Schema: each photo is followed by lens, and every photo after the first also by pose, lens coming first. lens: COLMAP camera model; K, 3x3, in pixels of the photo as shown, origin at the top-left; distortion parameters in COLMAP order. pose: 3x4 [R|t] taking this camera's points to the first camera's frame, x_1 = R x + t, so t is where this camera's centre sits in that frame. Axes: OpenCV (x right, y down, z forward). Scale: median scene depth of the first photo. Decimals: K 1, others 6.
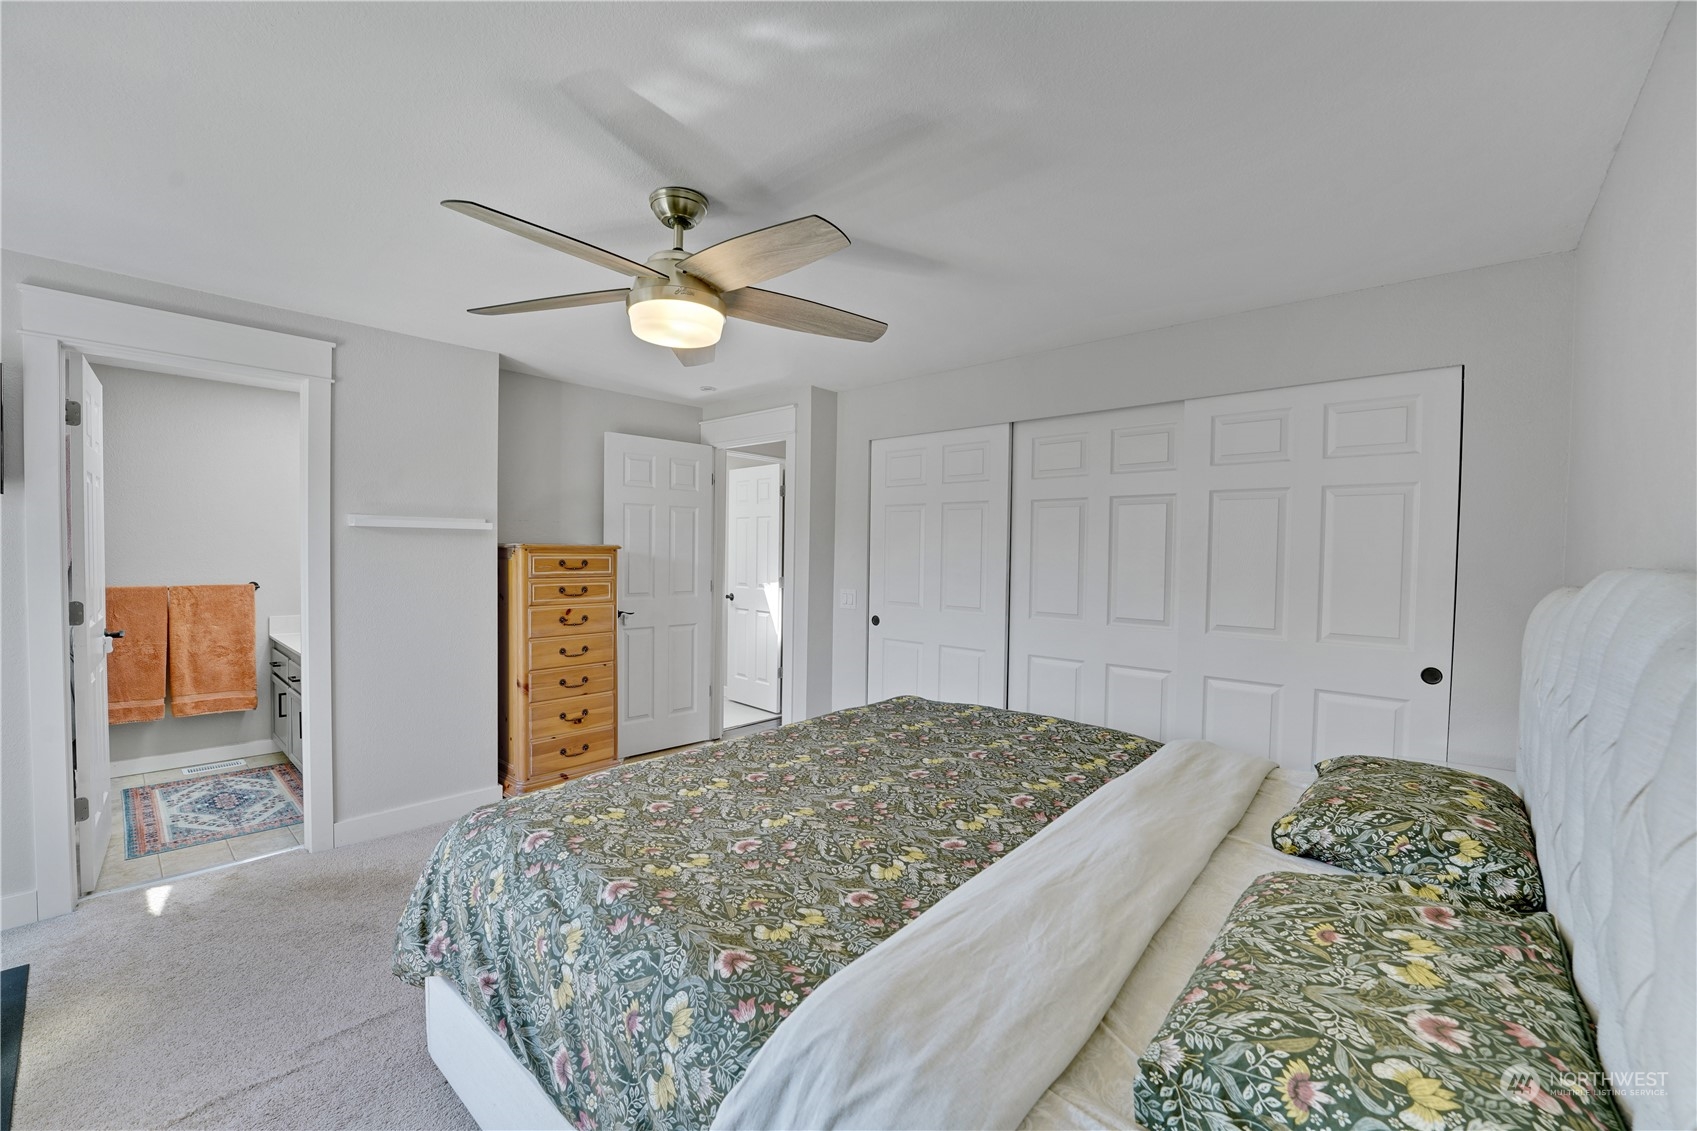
lens RADIAL K [[685.2, 0, 841.4], [0, 685.2, 567.0], [0, 0, 1]] dist [-0.018751, 0.001100]
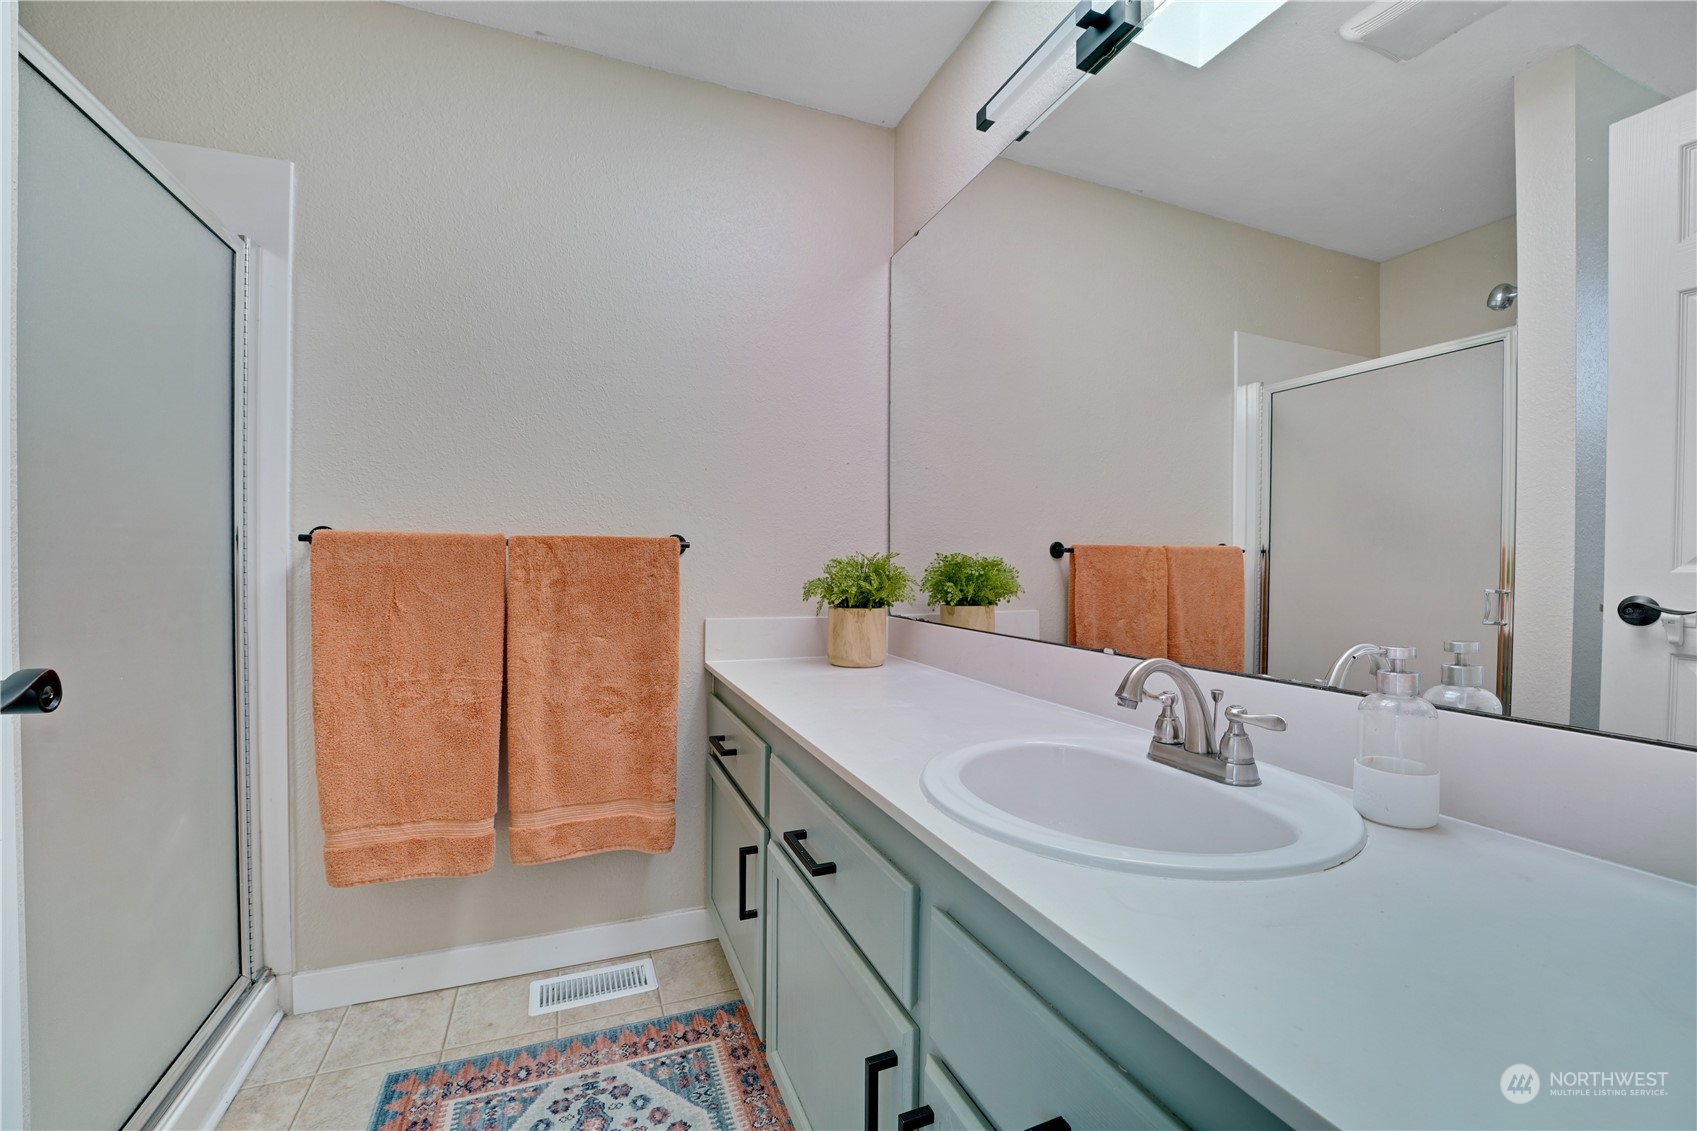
lens RADIAL K [[685.2, 0, 849.4], [0, 685.2, 566.3], [0, 0, 1]] dist [-0.018751, 0.001100]
pose [[0.900128, -0.000009, -0.435625, -0.625416], [-0.007092, 0.999867, -0.014675, 0.050387], [0.435567, 0.016299, 0.900009, 0.707333]]
